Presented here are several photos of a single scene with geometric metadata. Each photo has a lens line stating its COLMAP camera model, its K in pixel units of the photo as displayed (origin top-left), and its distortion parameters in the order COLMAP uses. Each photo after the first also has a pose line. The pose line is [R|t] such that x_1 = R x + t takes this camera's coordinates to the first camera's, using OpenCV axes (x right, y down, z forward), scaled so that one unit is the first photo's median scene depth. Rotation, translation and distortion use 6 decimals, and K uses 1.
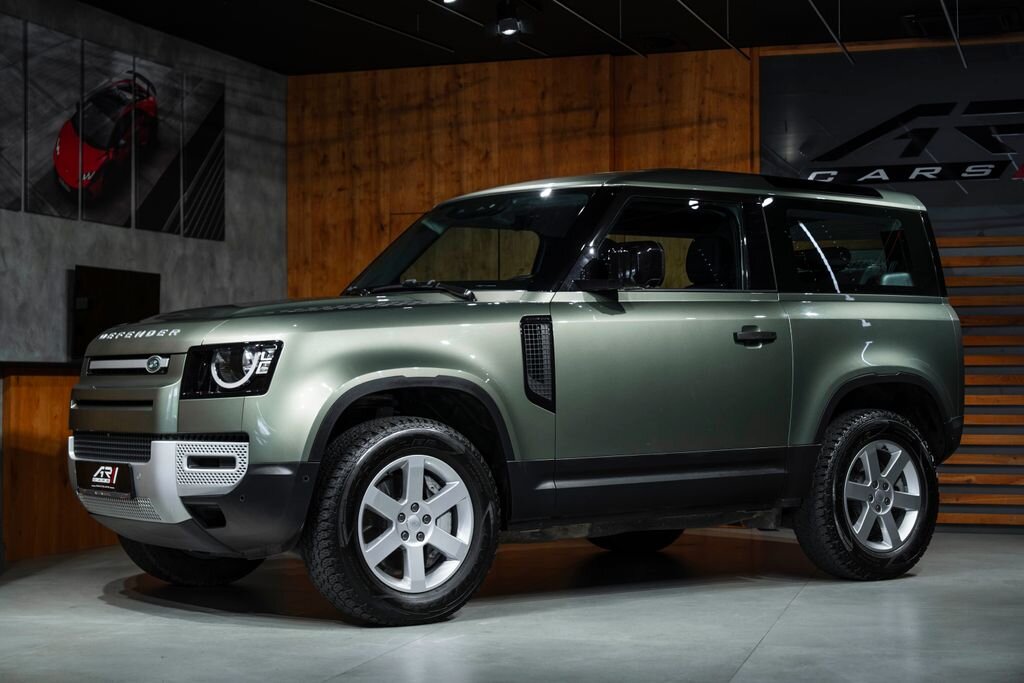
lens RADIAL K [[1764.8, 0, 512.0], [0, 1764.8, 341.5], [0, 0, 1]] dist [-0.019437, -0.001917]
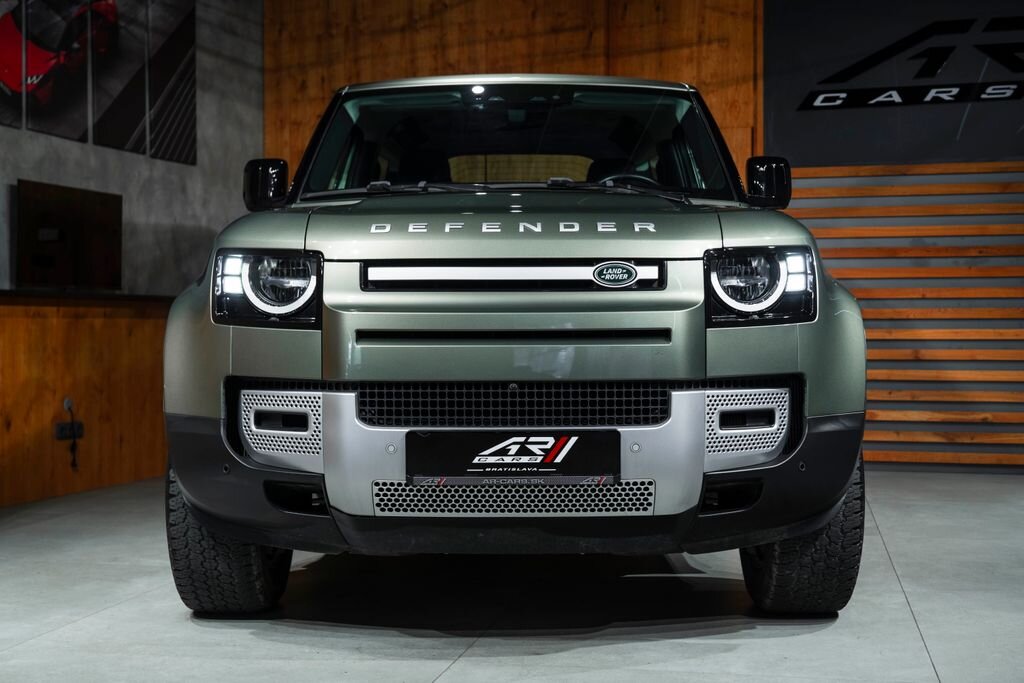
lens RADIAL K [[1402.0, 0, 515.6], [0, 1402.0, 351.4], [0, 0, 1]] dist [-0.007463, 0.106012]
pose [[0.999073, 0.000346, 0.043049, -0.026017], [-0.001972, 0.999286, 0.037736, 0.014151], [-0.043005, -0.037785, 0.998360, 0.252286]]
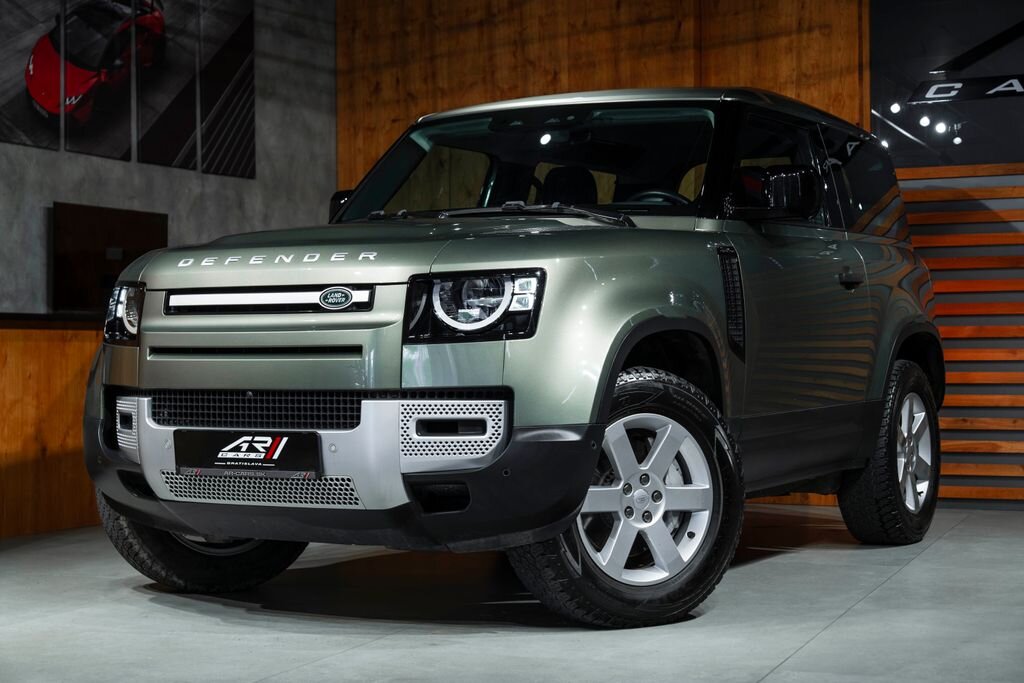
lens RADIAL K [[1764.8, 0, 512.0], [0, 1764.8, 341.5], [0, 0, 1]] dist [-0.019437, -0.001917]
pose [[0.994110, -0.005358, -0.108242, 0.062072], [0.007124, 0.999848, 0.015930, 0.011700], [0.108140, -0.016607, 0.993997, 0.141518]]
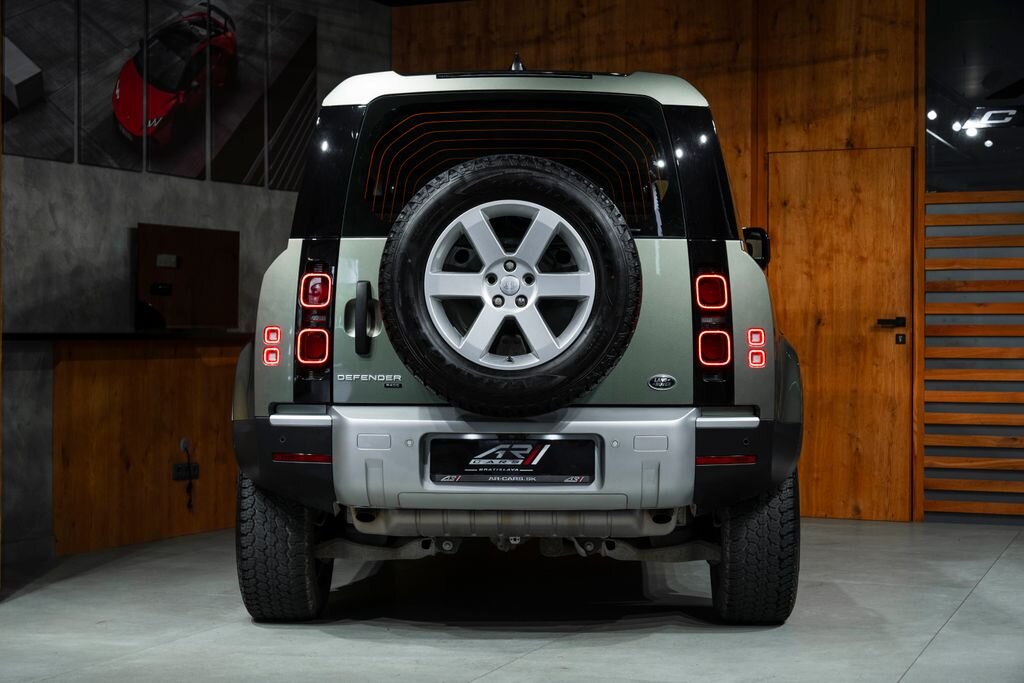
lens RADIAL K [[1858.0, 0, 512.0], [0, 1858.0, 341.5], [0, 0, 1]] dist [-0.008871, 0.033446]
pose [[0.995504, 0.004525, -0.094610, 0.025968], [-0.001765, 0.999571, 0.029232, -0.009907], [0.094702, -0.028934, 0.995085, 0.072568]]
